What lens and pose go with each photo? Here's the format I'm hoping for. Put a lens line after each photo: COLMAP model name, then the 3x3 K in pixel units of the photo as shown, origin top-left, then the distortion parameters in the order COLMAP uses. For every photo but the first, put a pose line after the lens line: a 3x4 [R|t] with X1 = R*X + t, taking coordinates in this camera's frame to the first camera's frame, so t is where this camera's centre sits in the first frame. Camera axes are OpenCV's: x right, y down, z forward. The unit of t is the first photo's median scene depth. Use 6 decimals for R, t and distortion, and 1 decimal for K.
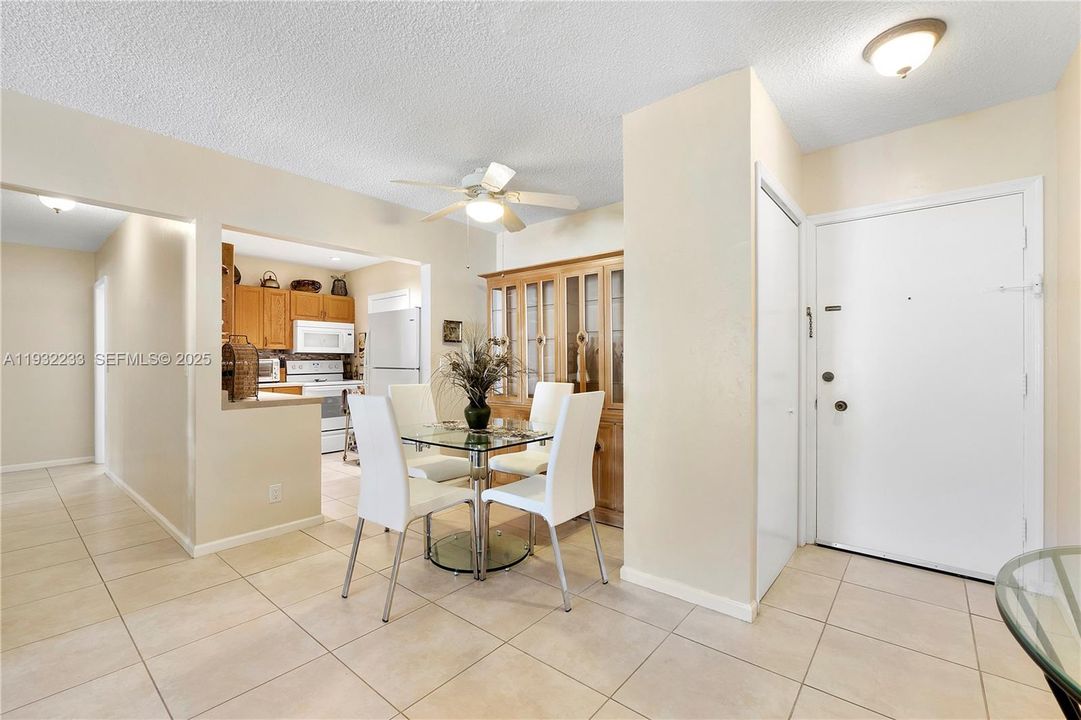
lens RADIAL K [[461.9, 0, 540.5], [0, 461.9, 360.0], [0, 0, 1]] dist [-0.002885, -0.000335]
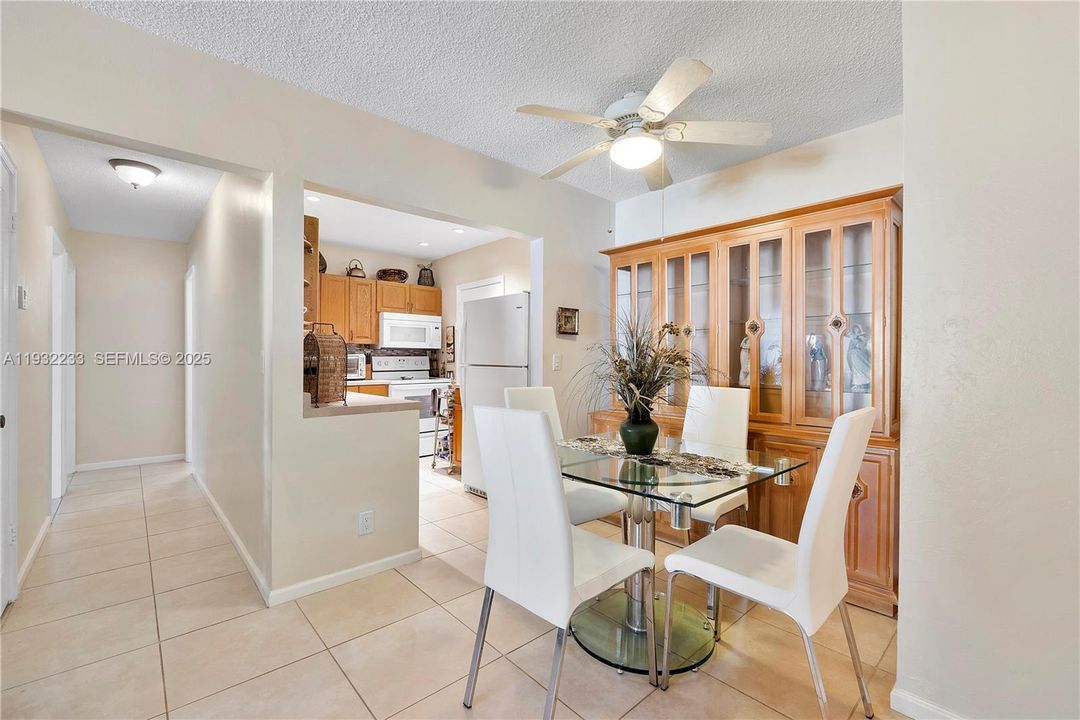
lens RADIAL K [[453.0, 0, 540.0], [0, 453.0, 360.0], [0, 0, 1]] dist [0.000054, -0.000164]
pose [[0.990831, 0.006791, -0.134935, -0.130555], [-0.006094, 0.999966, 0.005583, 0.002368], [0.134968, -0.004709, 0.990839, 0.201544]]
